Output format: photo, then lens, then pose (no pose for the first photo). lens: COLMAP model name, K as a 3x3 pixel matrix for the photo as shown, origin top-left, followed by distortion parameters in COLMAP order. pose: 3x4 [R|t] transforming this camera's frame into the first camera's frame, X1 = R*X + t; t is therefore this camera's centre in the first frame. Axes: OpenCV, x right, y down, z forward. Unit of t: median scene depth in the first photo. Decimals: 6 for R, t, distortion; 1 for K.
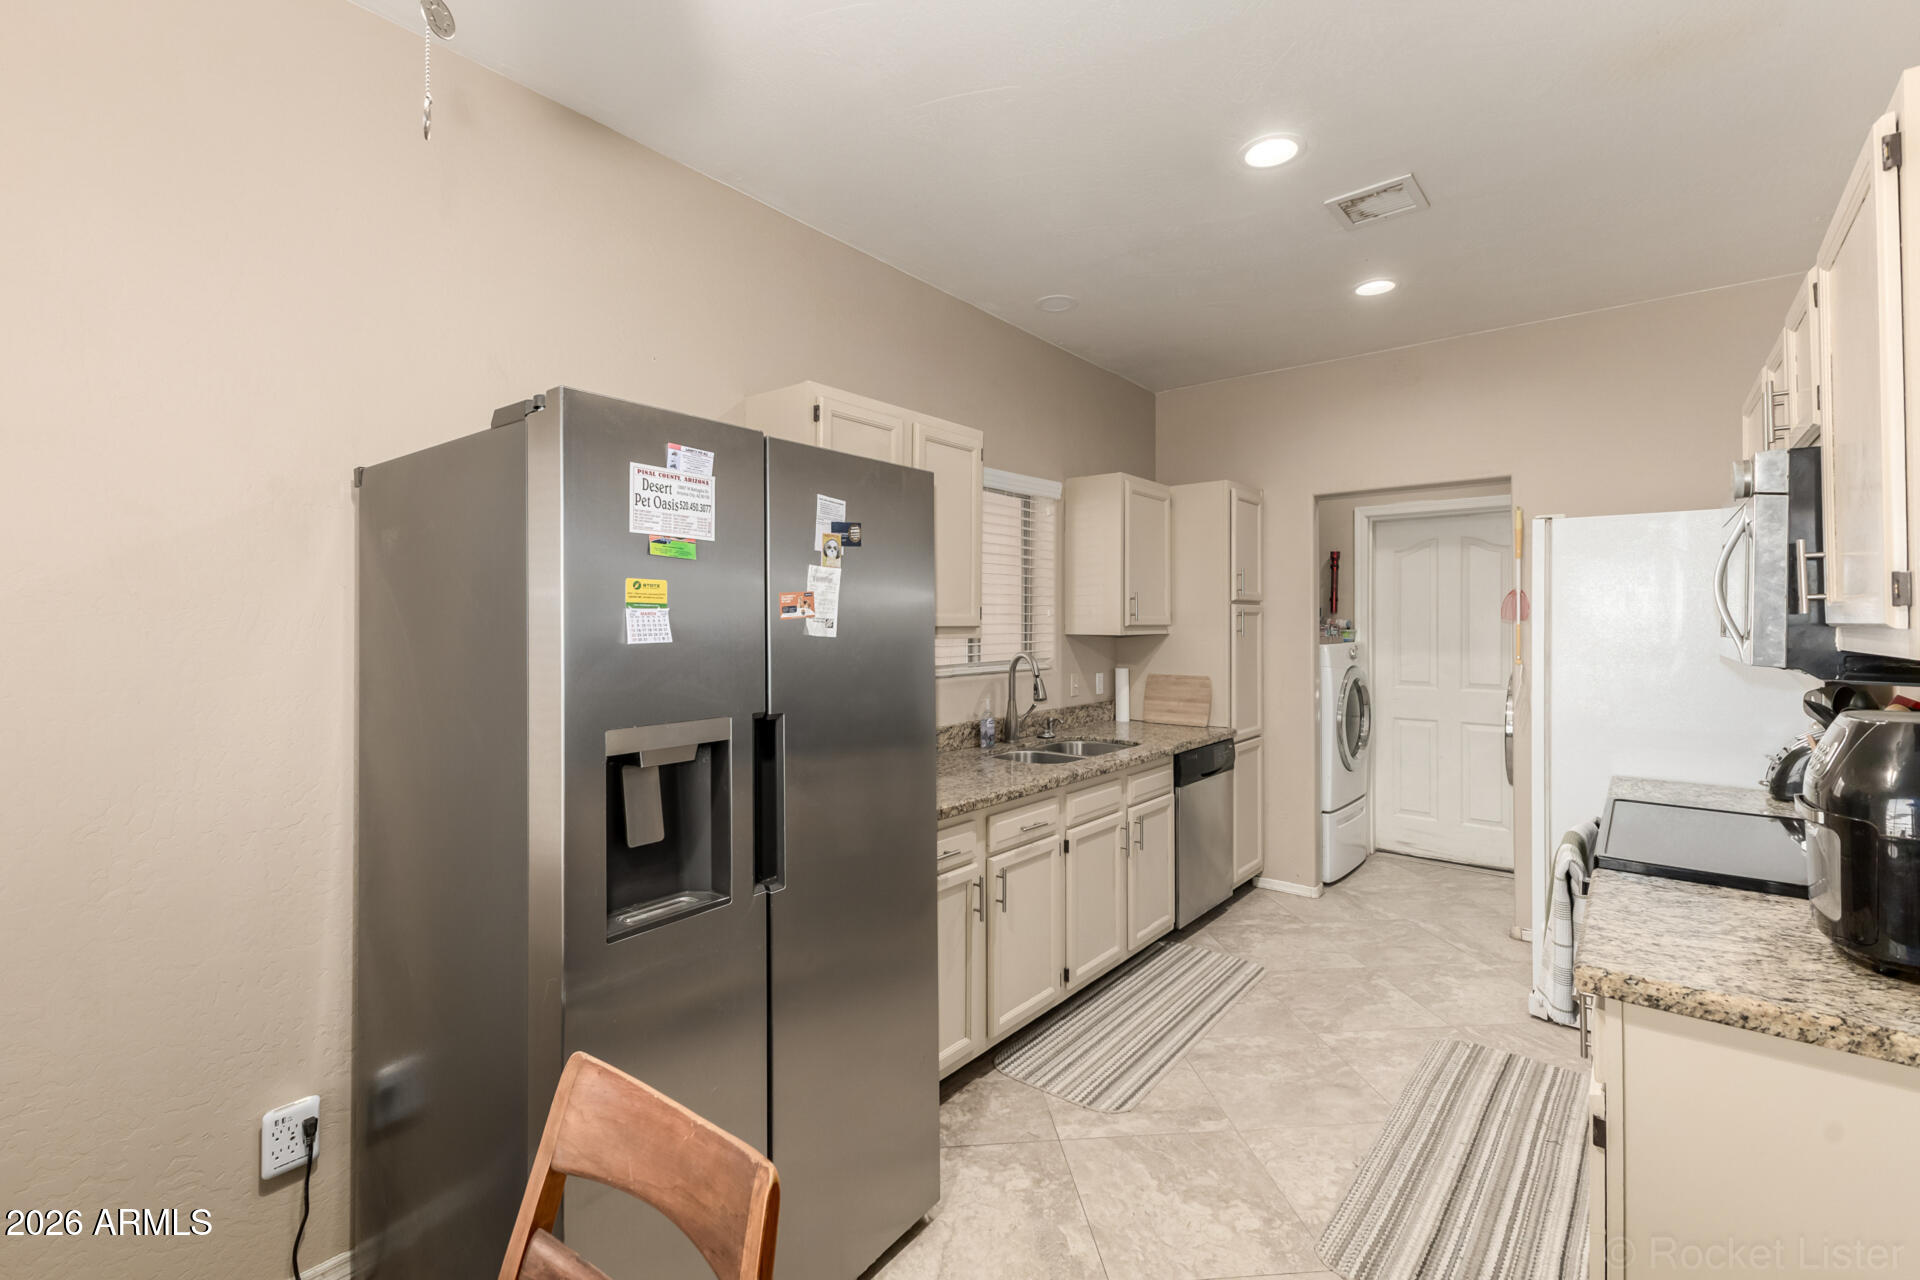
lens RADIAL K [[834.5, 0, 954.5], [0, 834.5, 625.0], [0, 0, 1]] dist [0.011202, -0.002033]
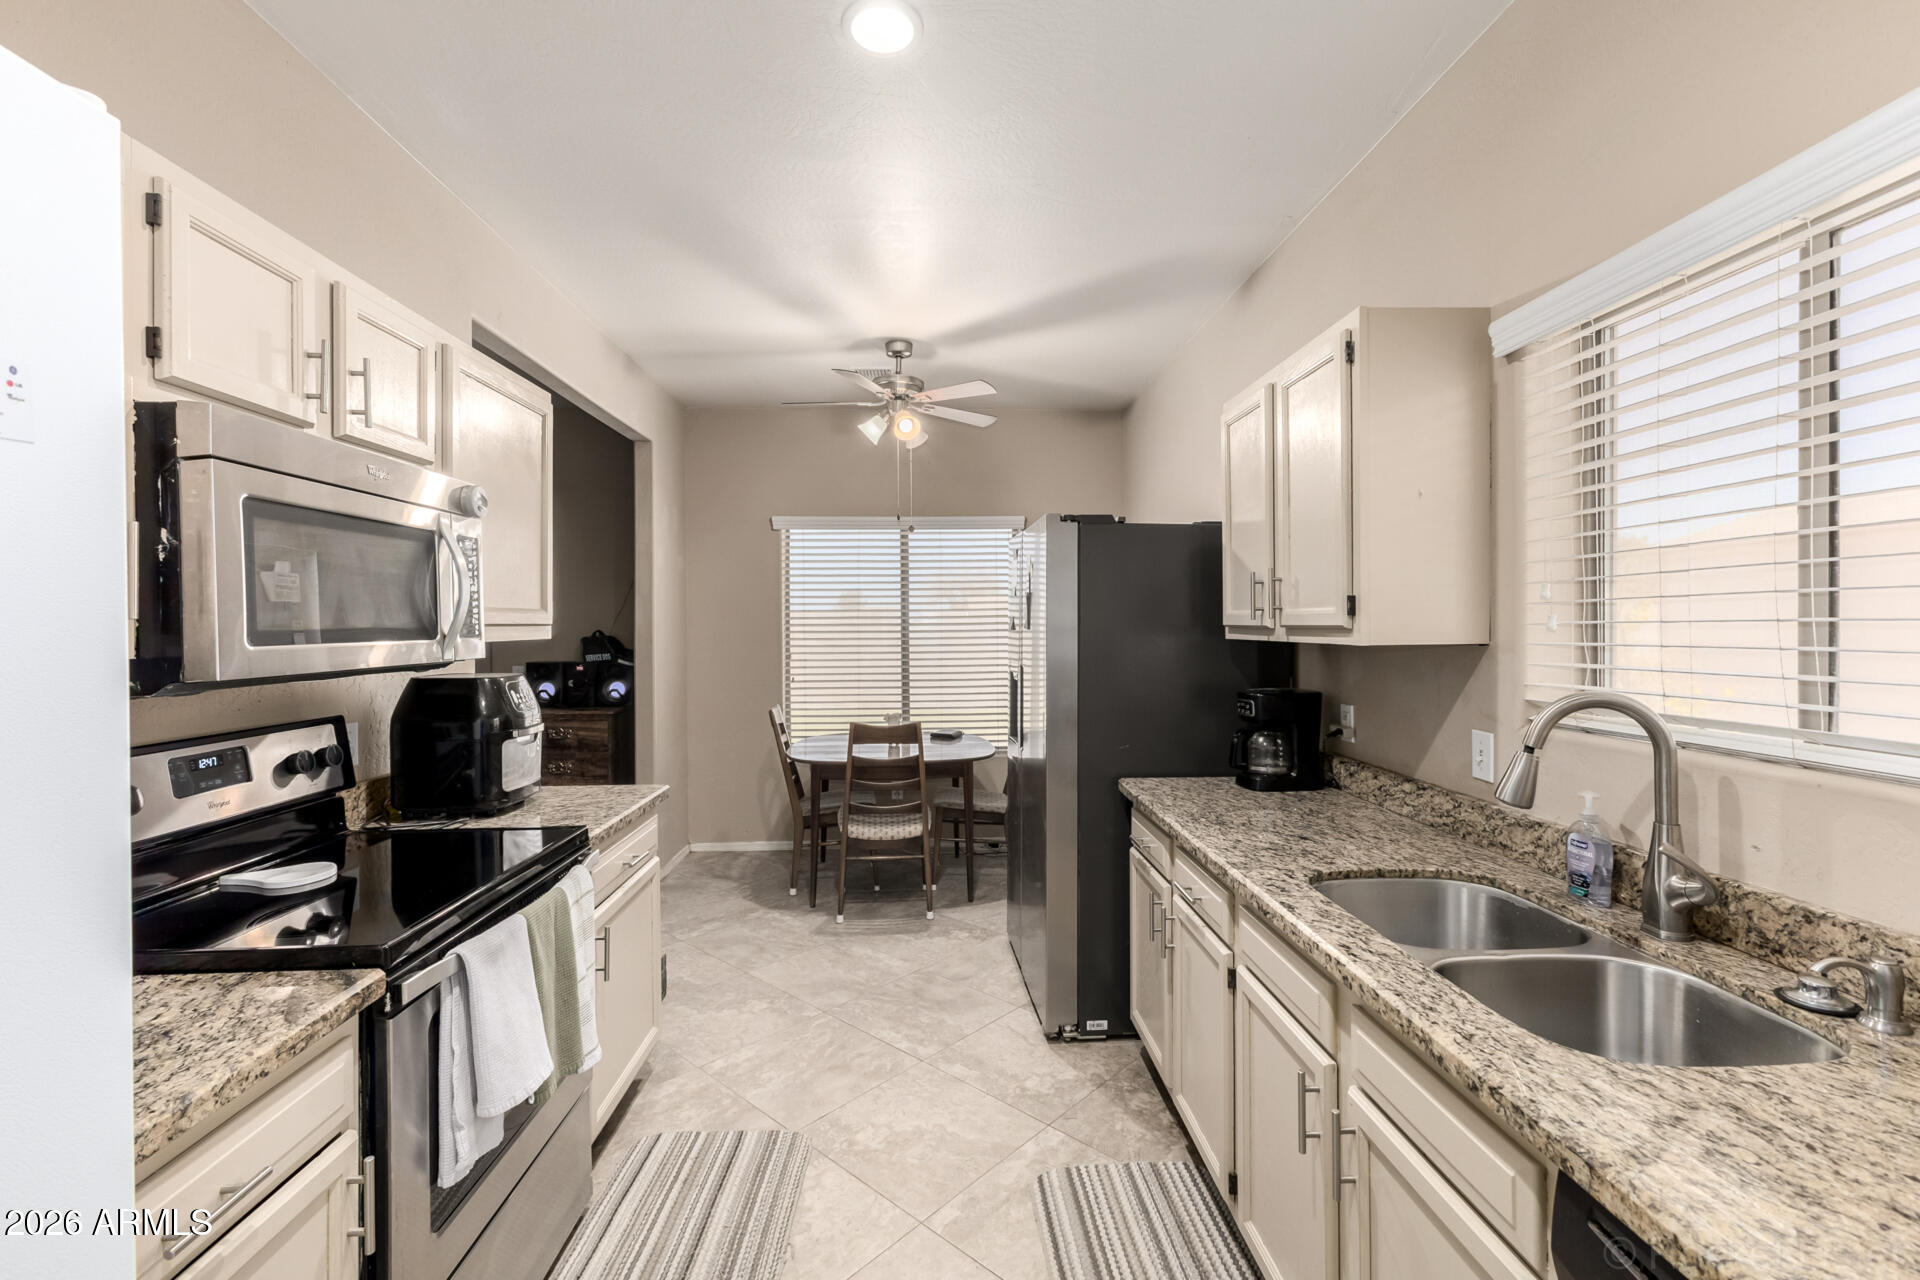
lens RADIAL K [[834.5, 0, 956.9], [0, 834.5, 630.4], [0, 0, 1]] dist [0.011202, -0.002033]
pose [[-0.751871, 0.004897, -0.659292, 0.699815], [0.000098, 0.999973, 0.007316, -0.000883], [0.659310, 0.005436, -0.751851, 1.341813]]
